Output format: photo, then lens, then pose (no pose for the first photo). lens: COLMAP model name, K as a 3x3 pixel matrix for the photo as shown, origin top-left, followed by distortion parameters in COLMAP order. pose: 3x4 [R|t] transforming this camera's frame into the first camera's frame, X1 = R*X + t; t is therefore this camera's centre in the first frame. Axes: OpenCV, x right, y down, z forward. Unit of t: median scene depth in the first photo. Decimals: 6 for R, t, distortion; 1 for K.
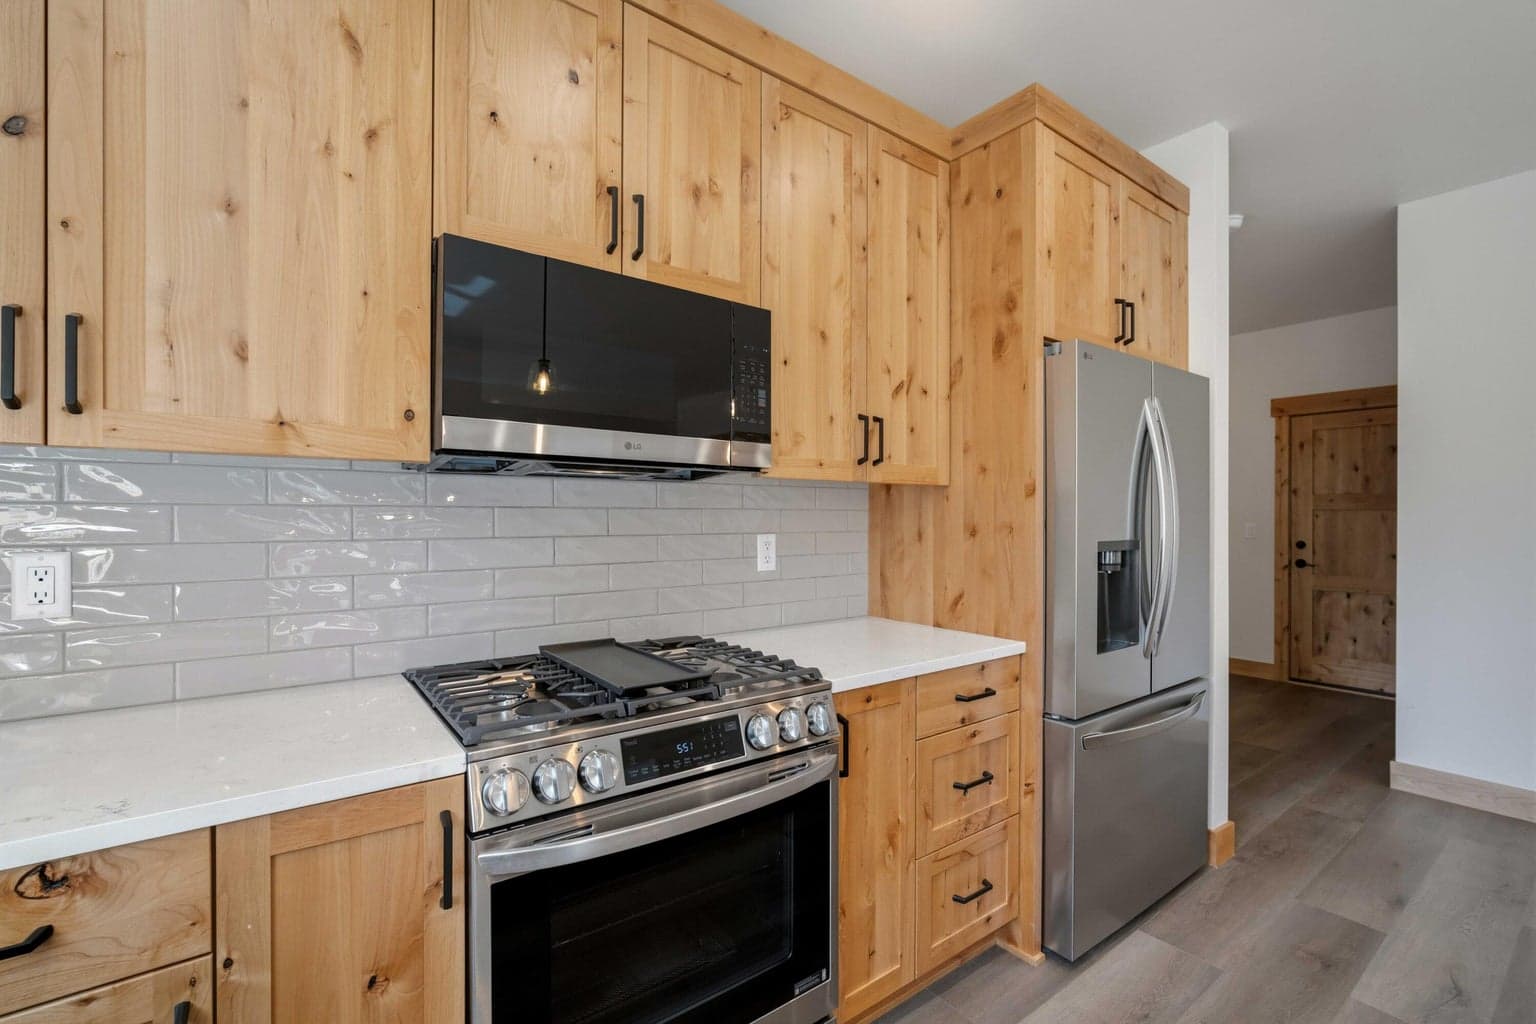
lens RADIAL K [[673.2, 0, 775.2], [0, 673.2, 515.2], [0, 0, 1]] dist [-0.015315, 0.003463]
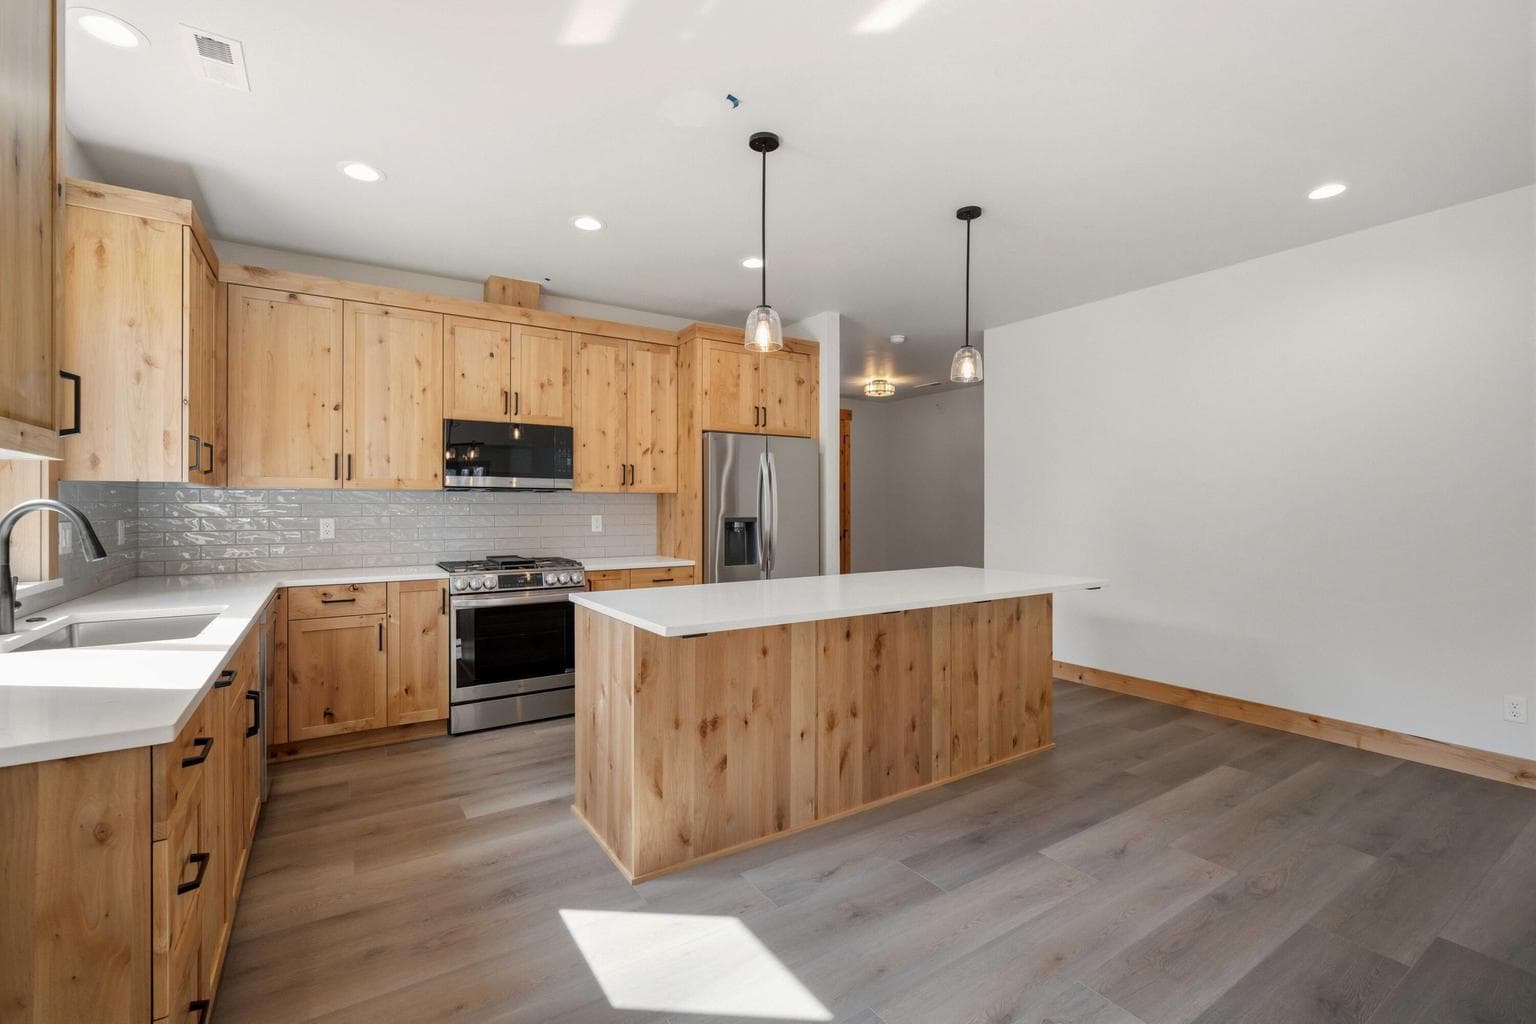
lens RADIAL K [[673.2, 0, 775.2], [0, 673.2, 502.5], [0, 0, 1]] dist [-0.015315, 0.003463]
pose [[0.997892, -0.003226, -0.064821, 0.999600], [0.002736, 0.999967, -0.007650, 0.006619], [0.064844, 0.007456, 0.997868, -1.634548]]
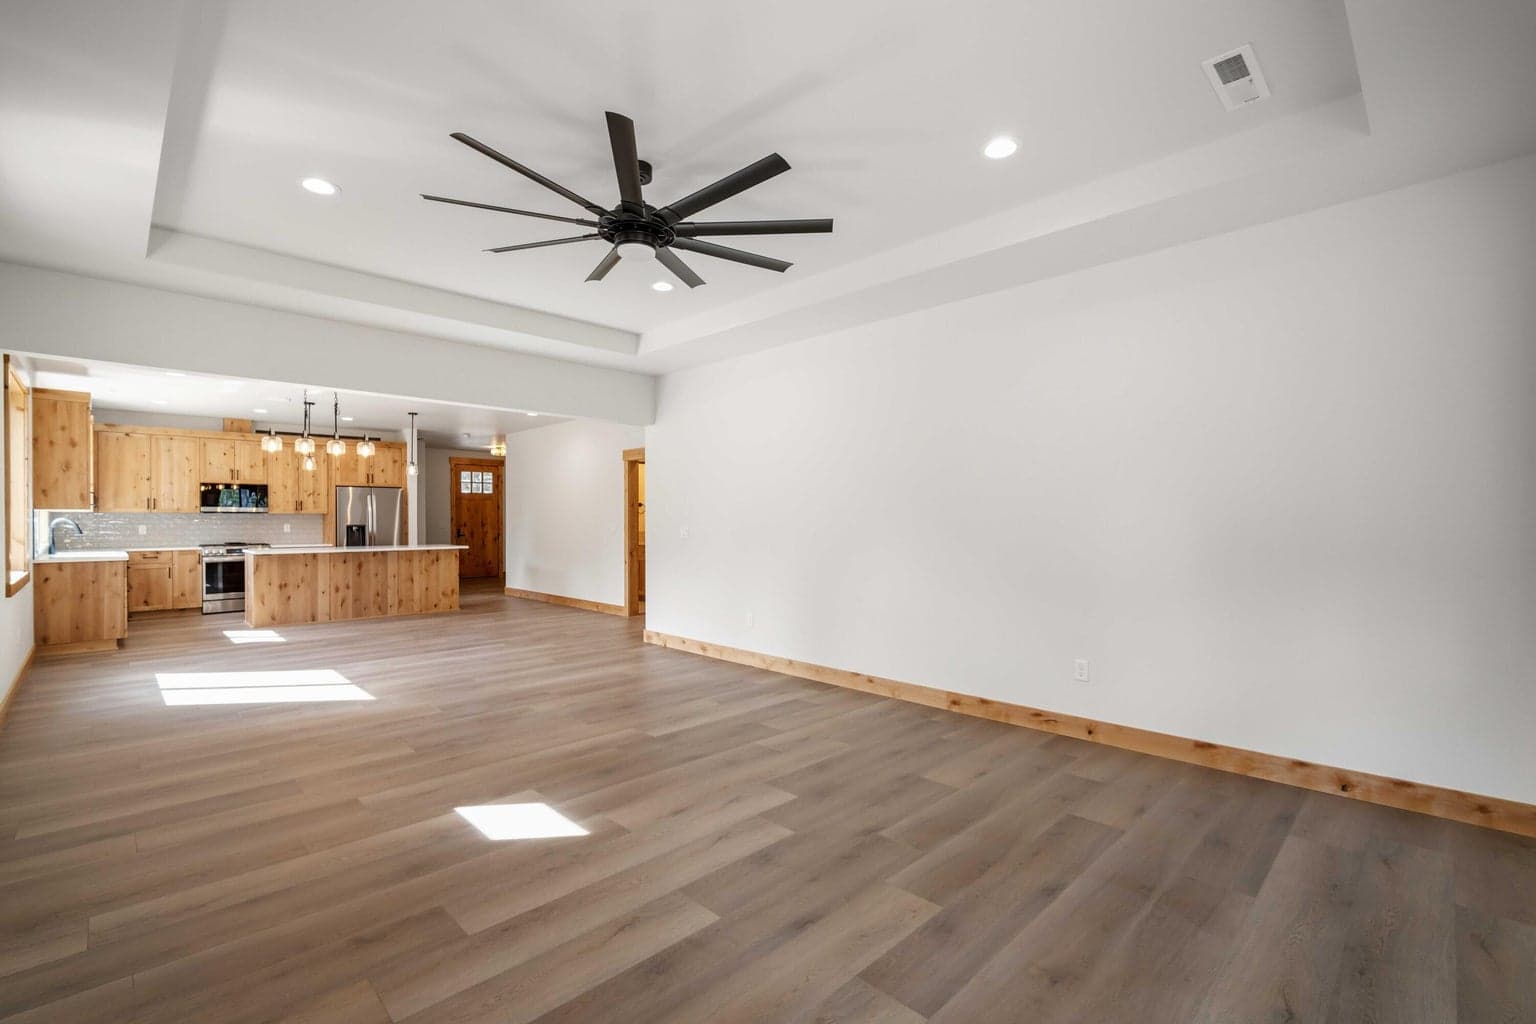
lens RADIAL K [[673.2, 0, 777.7], [0, 673.2, 519.4], [0, 0, 1]] dist [-0.015315, 0.003463]
pose [[0.989843, -0.003187, 0.142128, 3.793569], [0.003155, 0.999995, 0.000455, 0.007002], [-0.142128, -0.000002, 0.989848, -5.739576]]
